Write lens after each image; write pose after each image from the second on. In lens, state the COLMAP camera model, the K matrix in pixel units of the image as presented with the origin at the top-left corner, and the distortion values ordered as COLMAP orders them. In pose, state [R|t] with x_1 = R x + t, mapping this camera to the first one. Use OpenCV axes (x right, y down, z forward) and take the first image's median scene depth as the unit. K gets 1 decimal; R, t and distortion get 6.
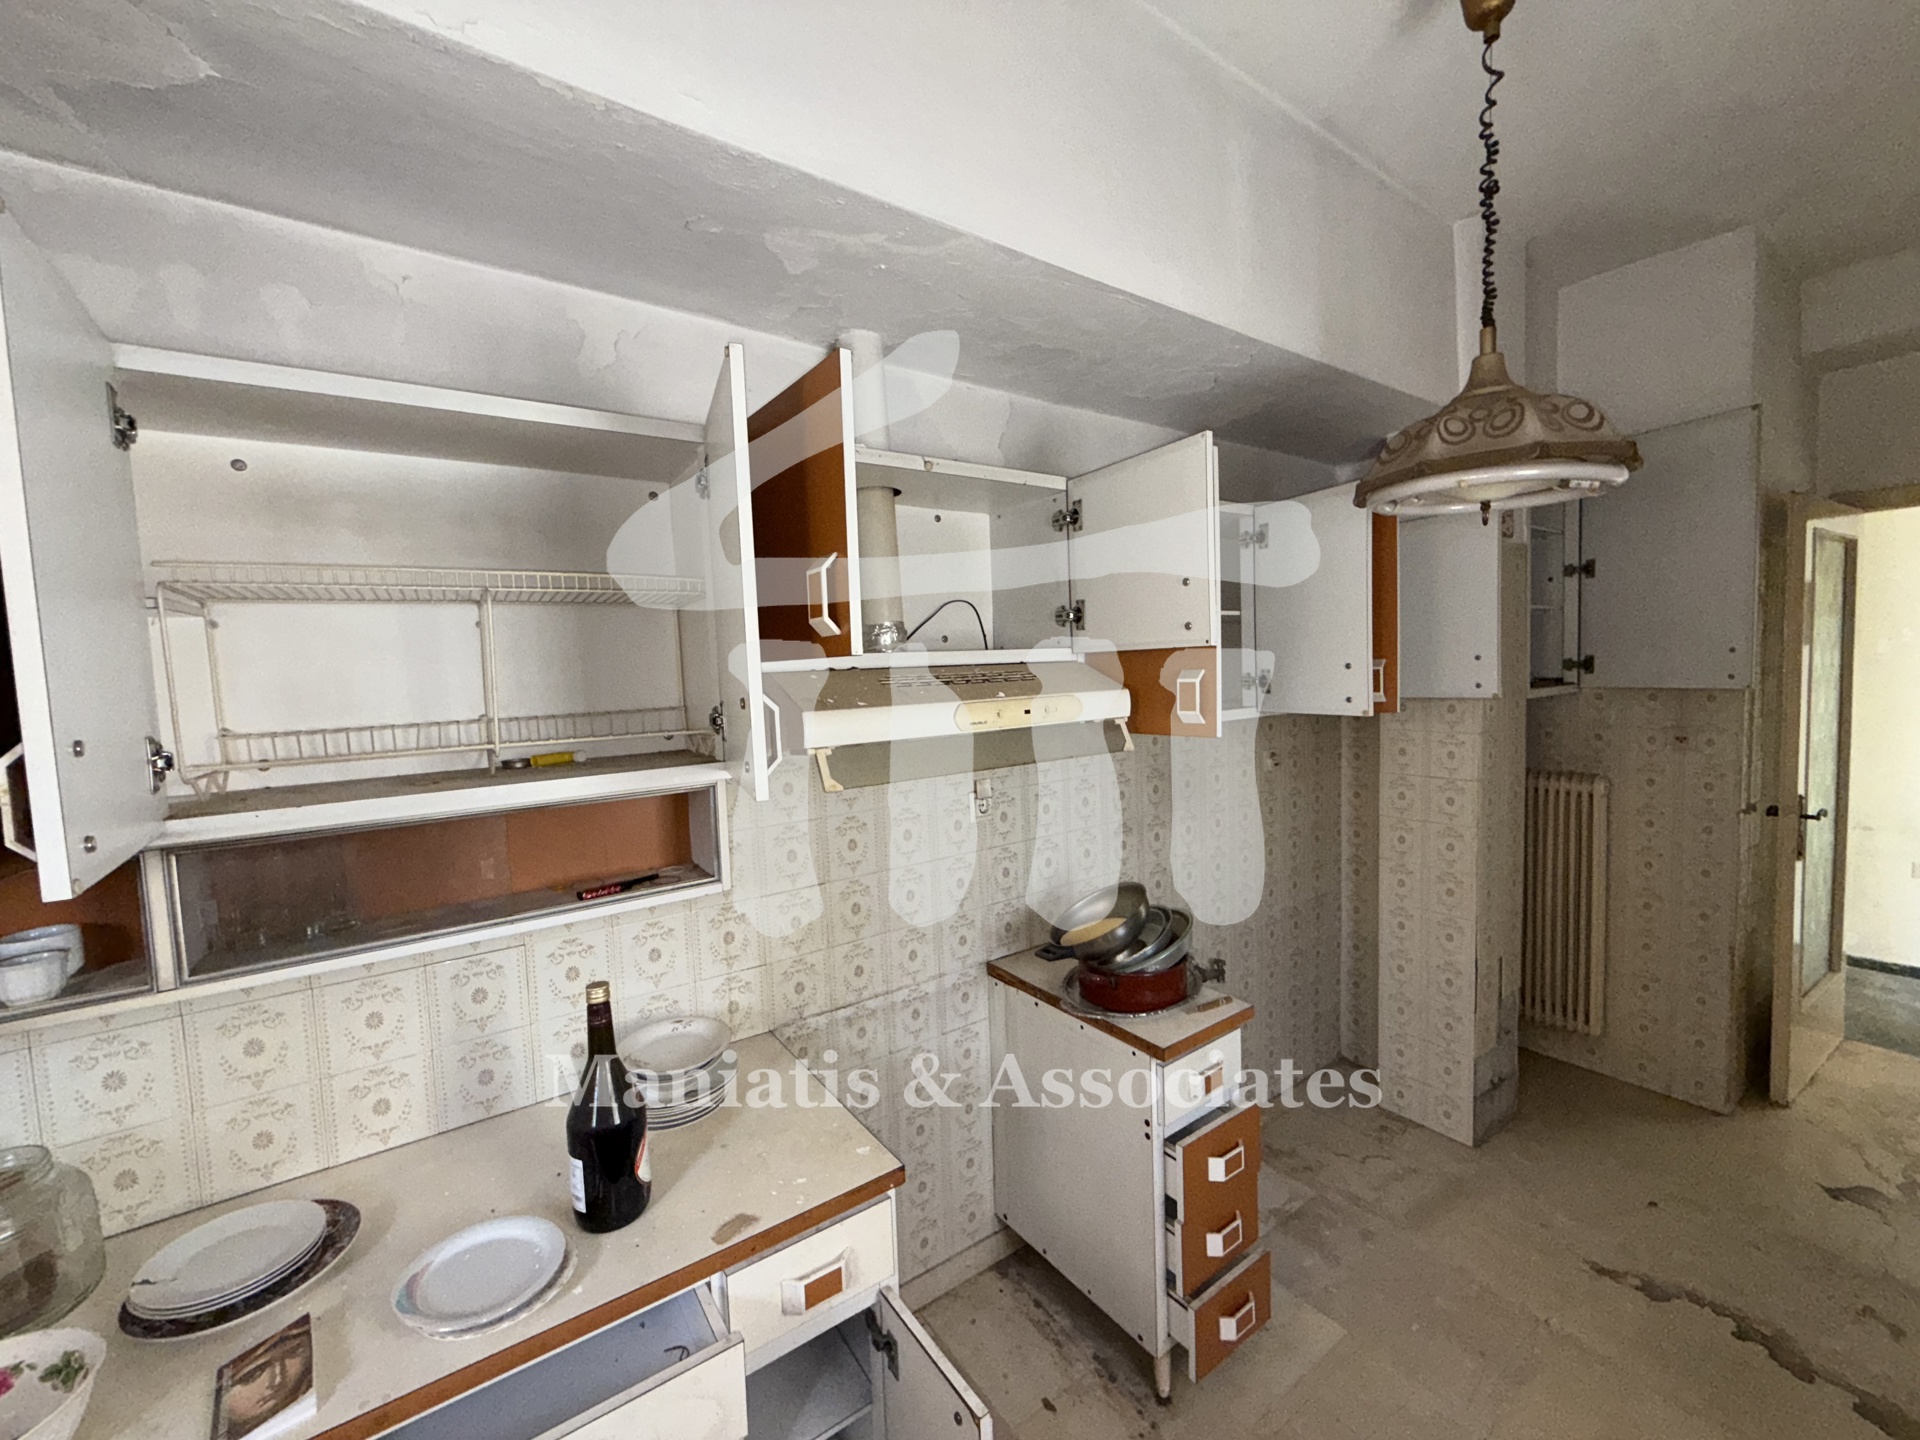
lens RADIAL K [[765.3, 0, 955.0], [0, 765.3, 719.4], [0, 0, 1]] dist [-0.000041, 0.000172]
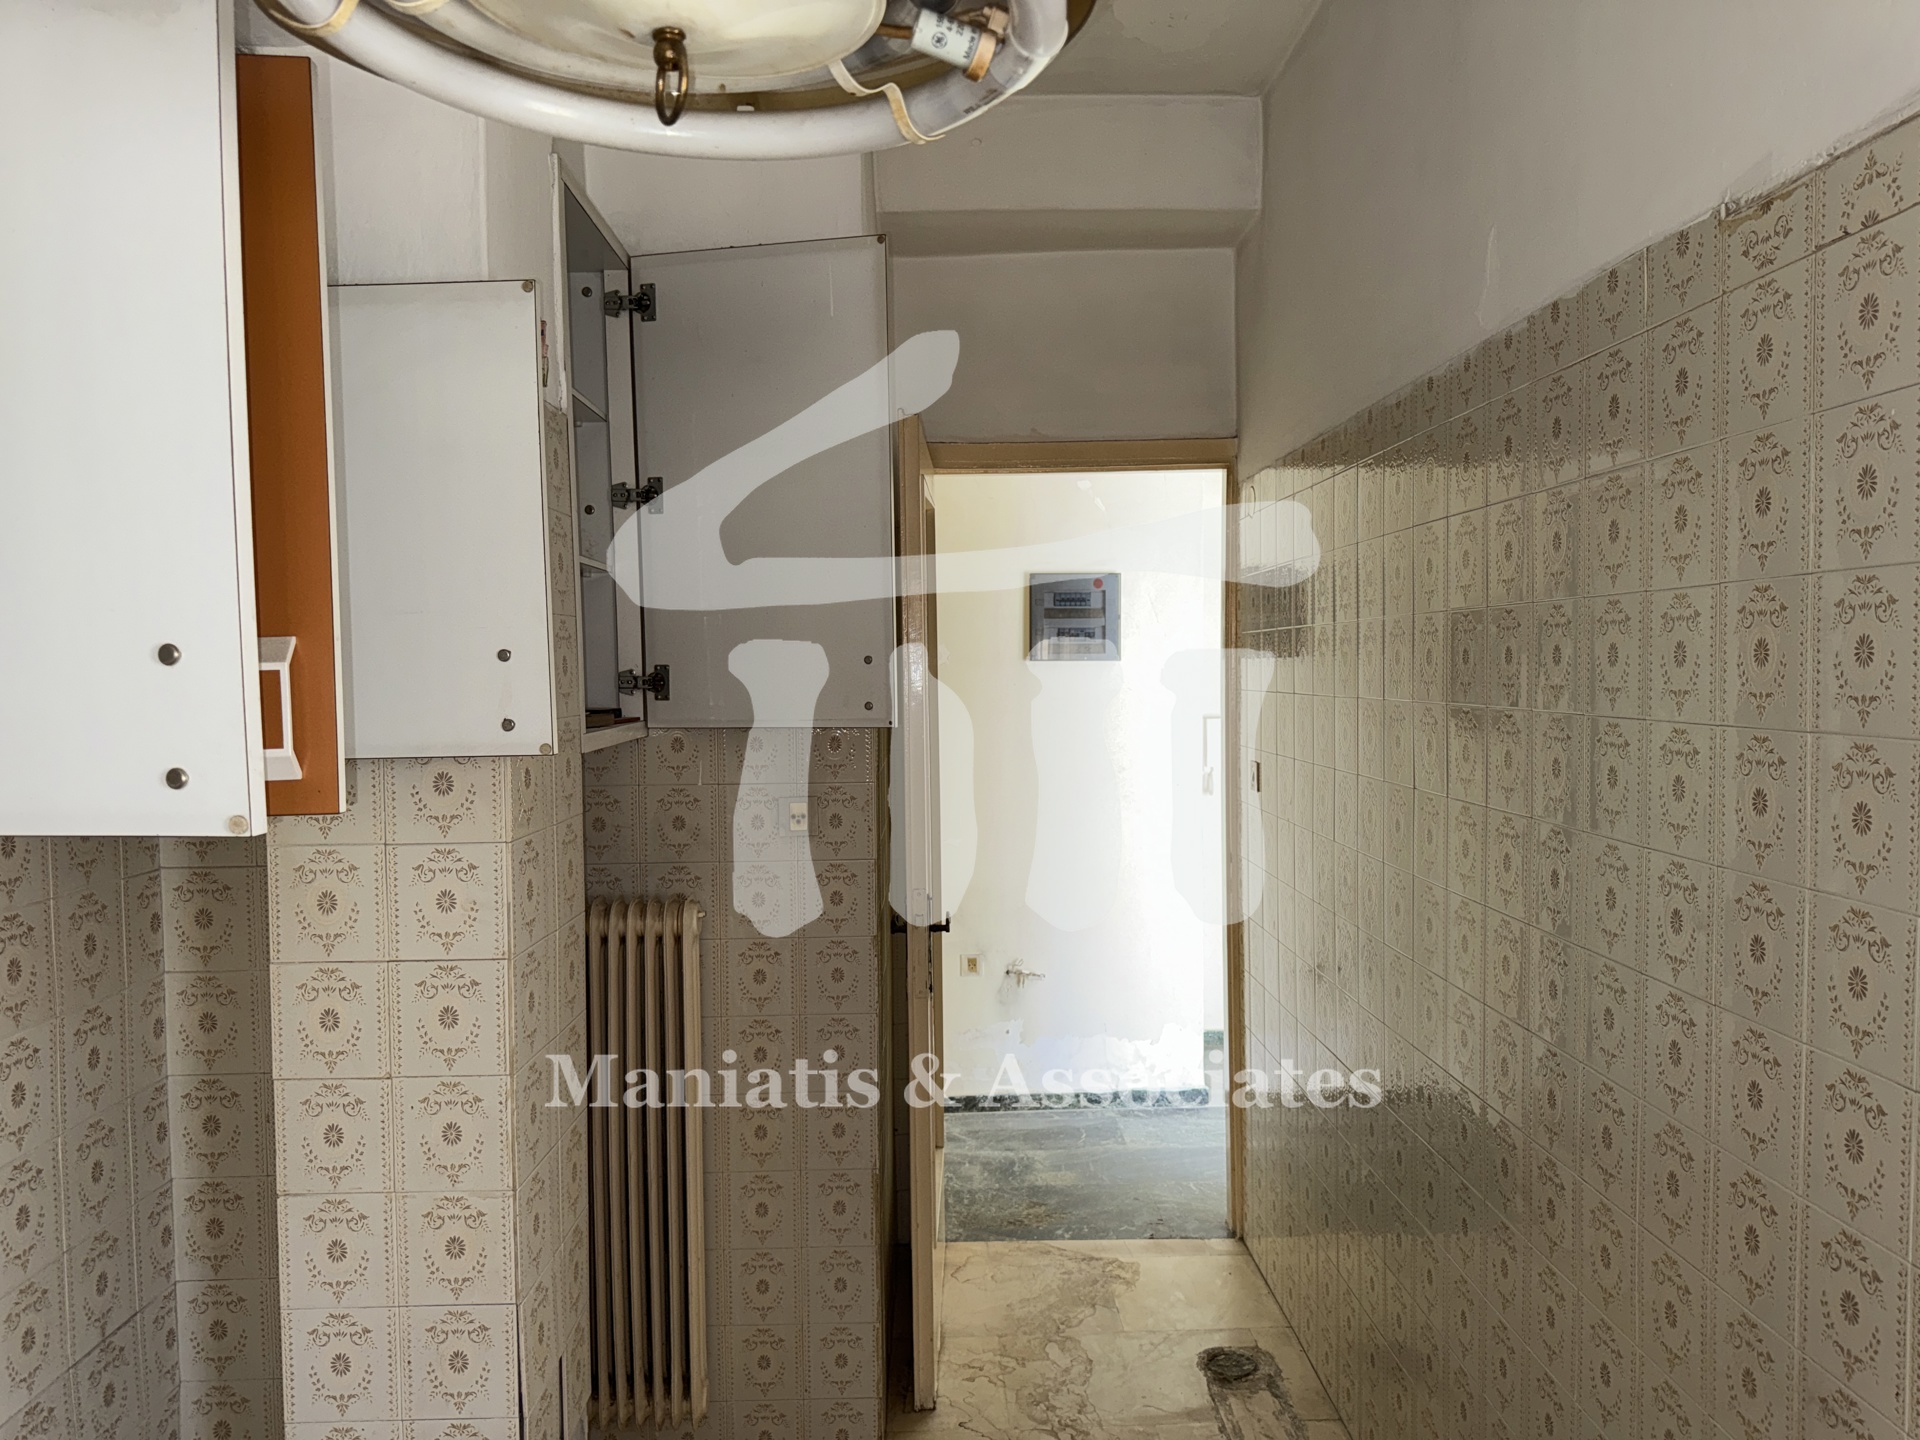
lens RADIAL K [[1354.0, 0, 965.9], [0, 1354.0, 726.5], [0, 0, 1]] dist [0.072052, -0.110319]
pose [[0.541540, -0.008657, 0.840630, 0.197230], [0.047209, 0.998682, -0.020128, -0.016350], [-0.839348, 0.050585, 0.541235, 0.382682]]
